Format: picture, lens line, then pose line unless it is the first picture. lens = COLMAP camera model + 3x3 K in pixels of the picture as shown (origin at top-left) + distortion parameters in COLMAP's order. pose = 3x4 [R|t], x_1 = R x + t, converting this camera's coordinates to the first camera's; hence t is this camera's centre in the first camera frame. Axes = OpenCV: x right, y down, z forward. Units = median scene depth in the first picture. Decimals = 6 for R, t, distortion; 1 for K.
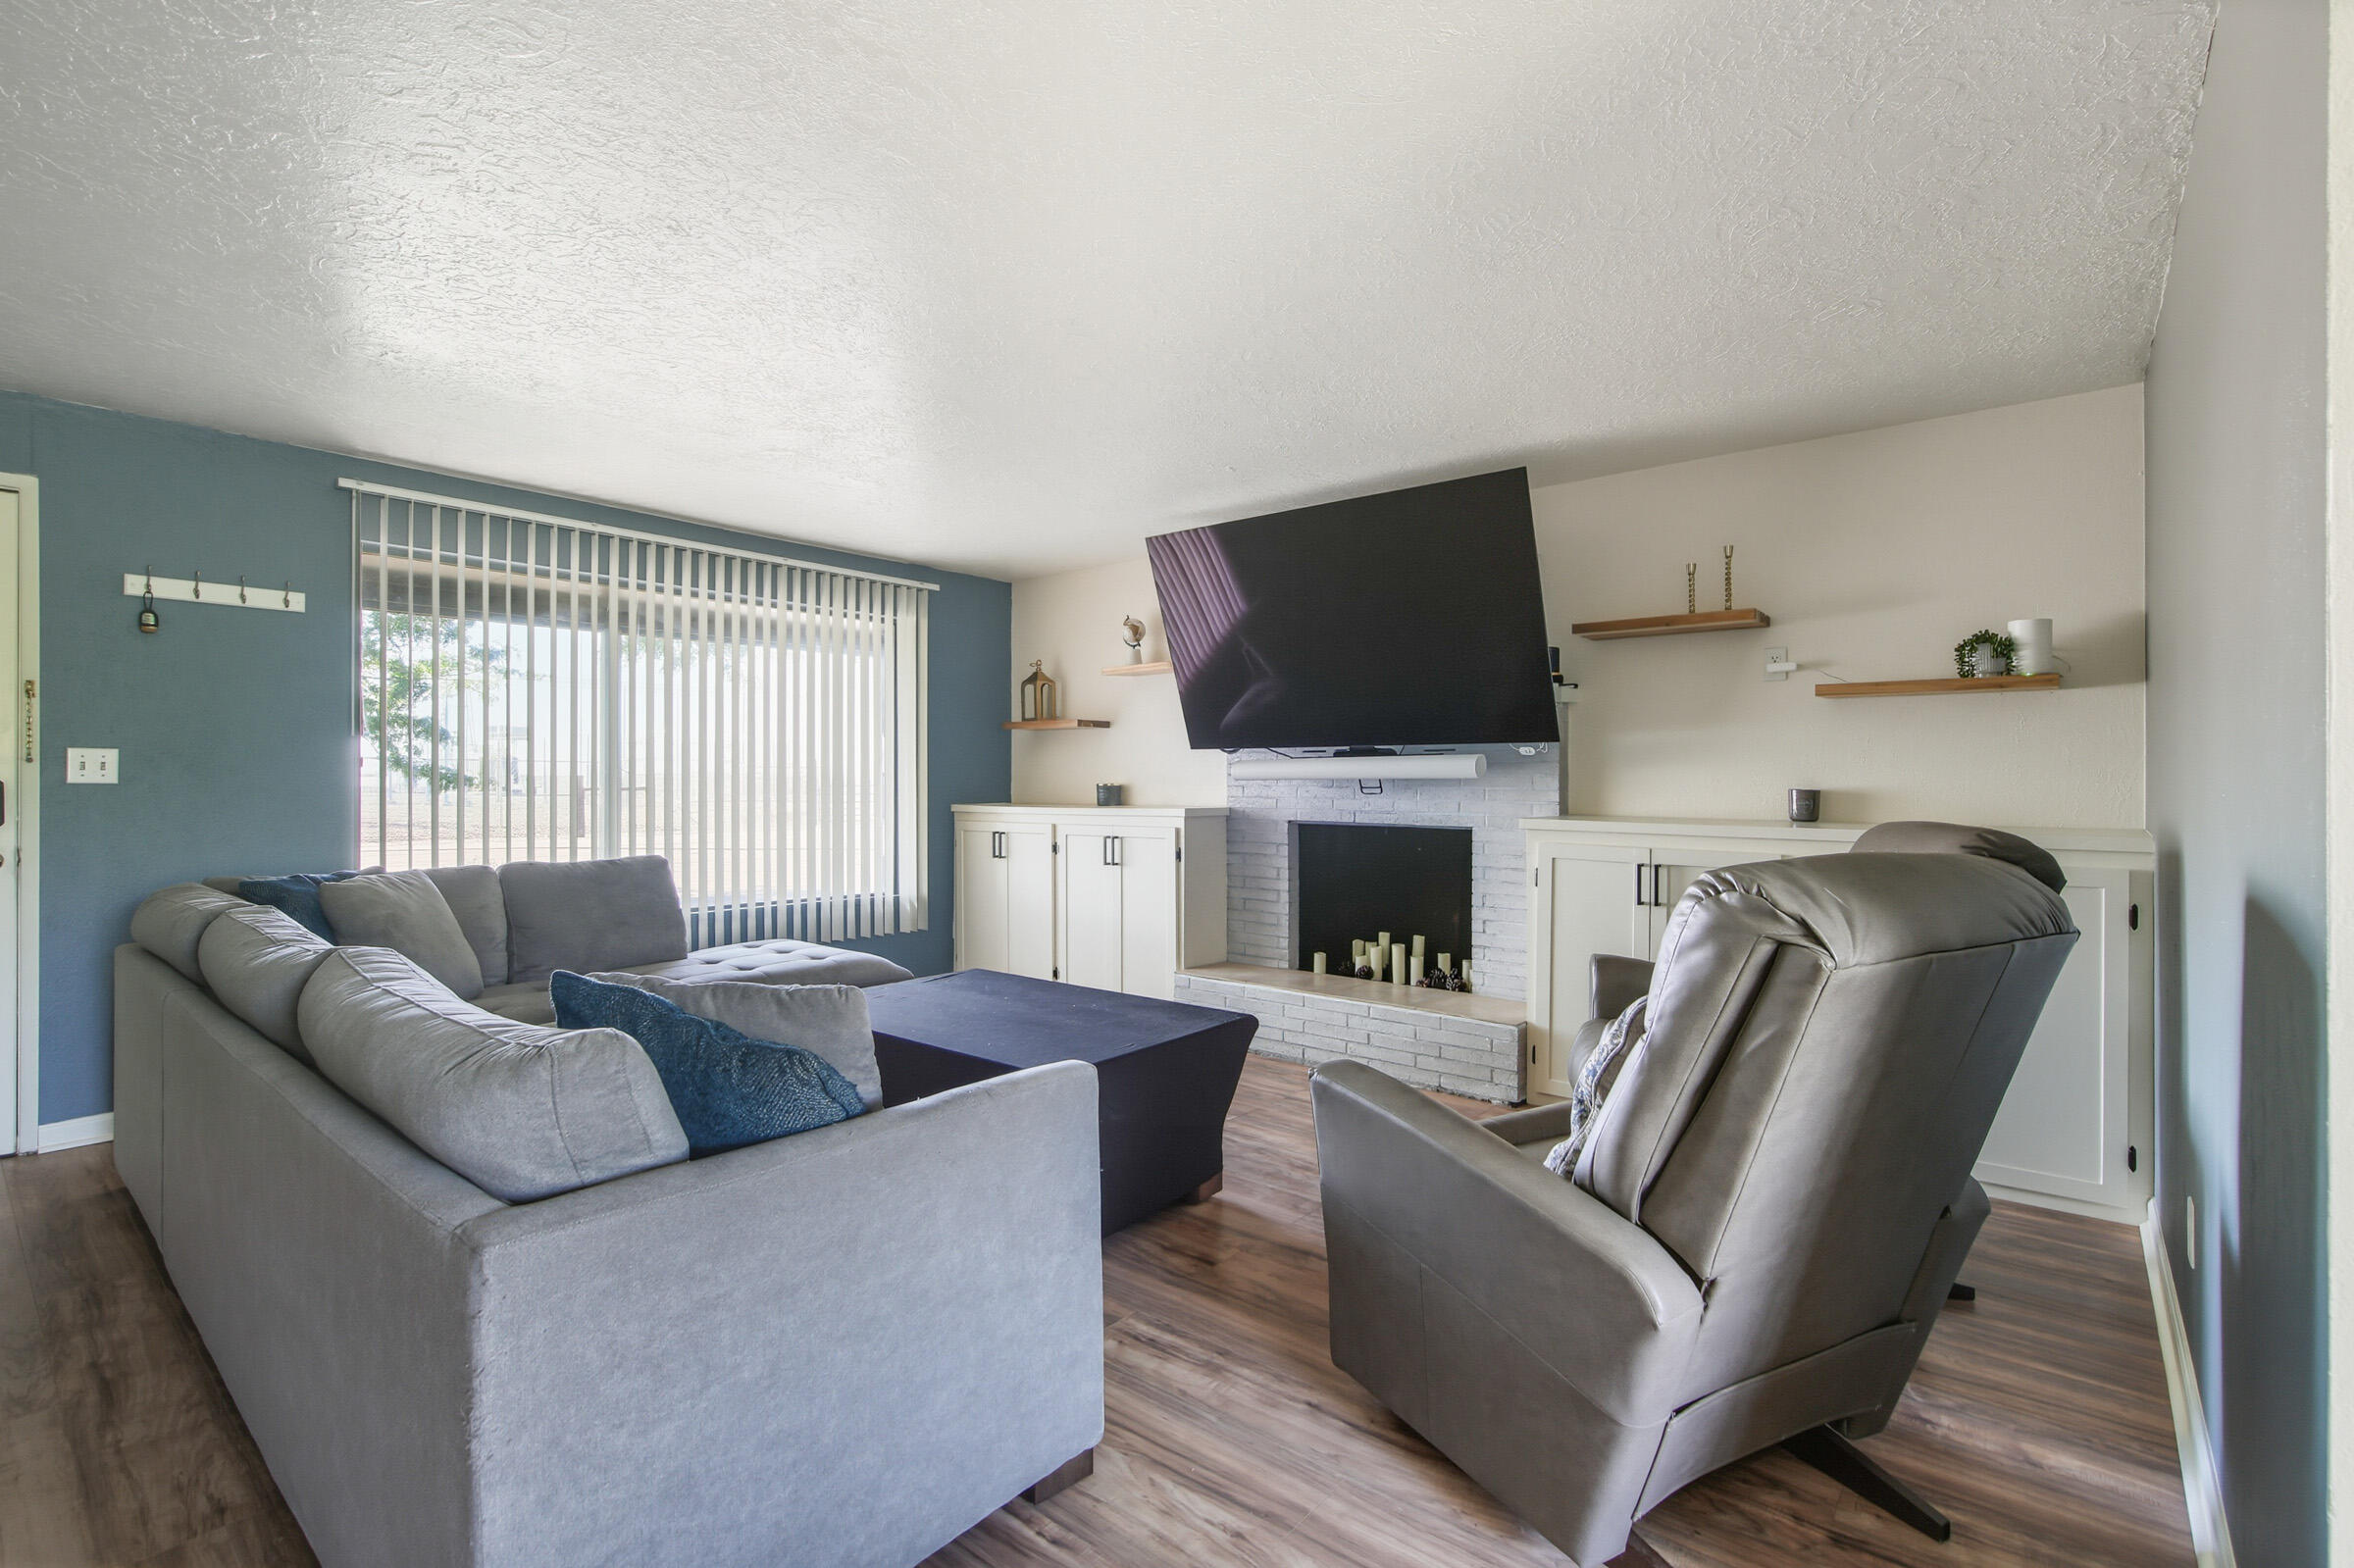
lens RADIAL K [[1065.0, 0, 1177.0], [0, 1065.0, 784.0], [0, 0, 1]] dist [-0.000656, -0.000035]
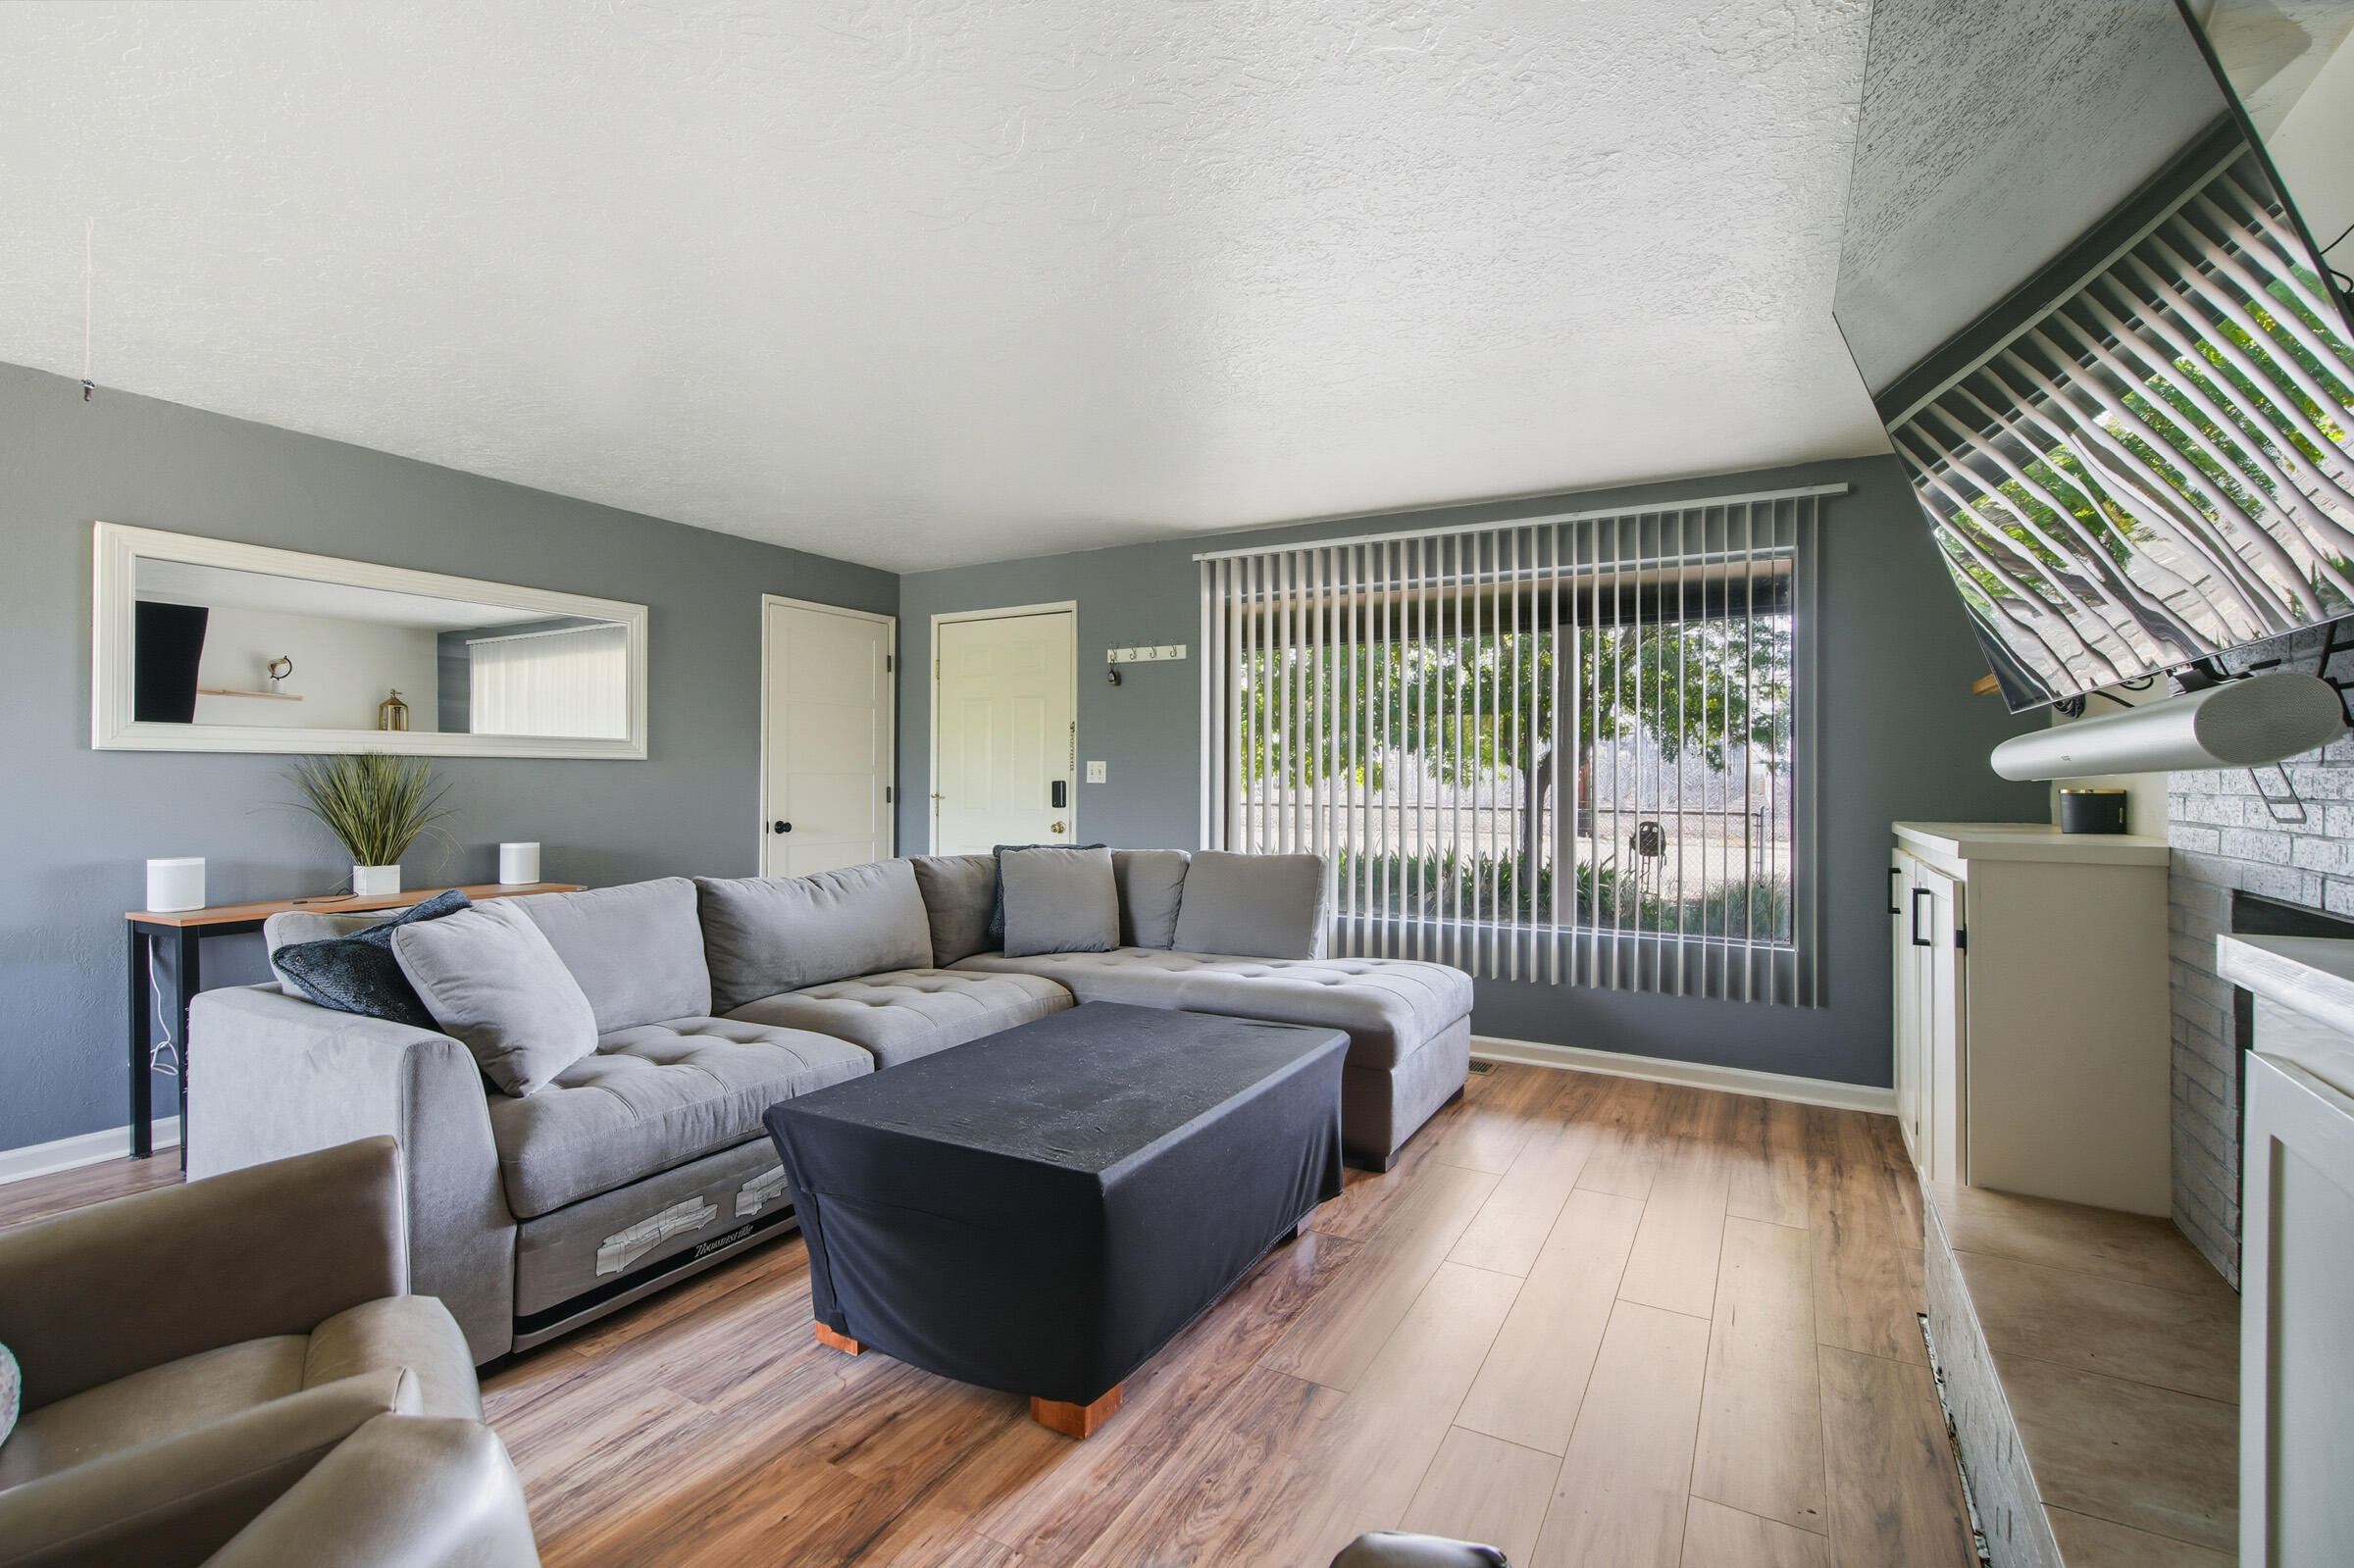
lens RADIAL K [[1065.0, 0, 1177.0], [0, 1065.0, 784.0], [0, 0, 1]] dist [-0.000656, -0.000035]
pose [[0.169123, -0.000911, -0.985594, 0.587112], [-0.001863, 0.999997, -0.001244, 0.002209], [0.985593, 0.002046, 0.169121, 0.843598]]
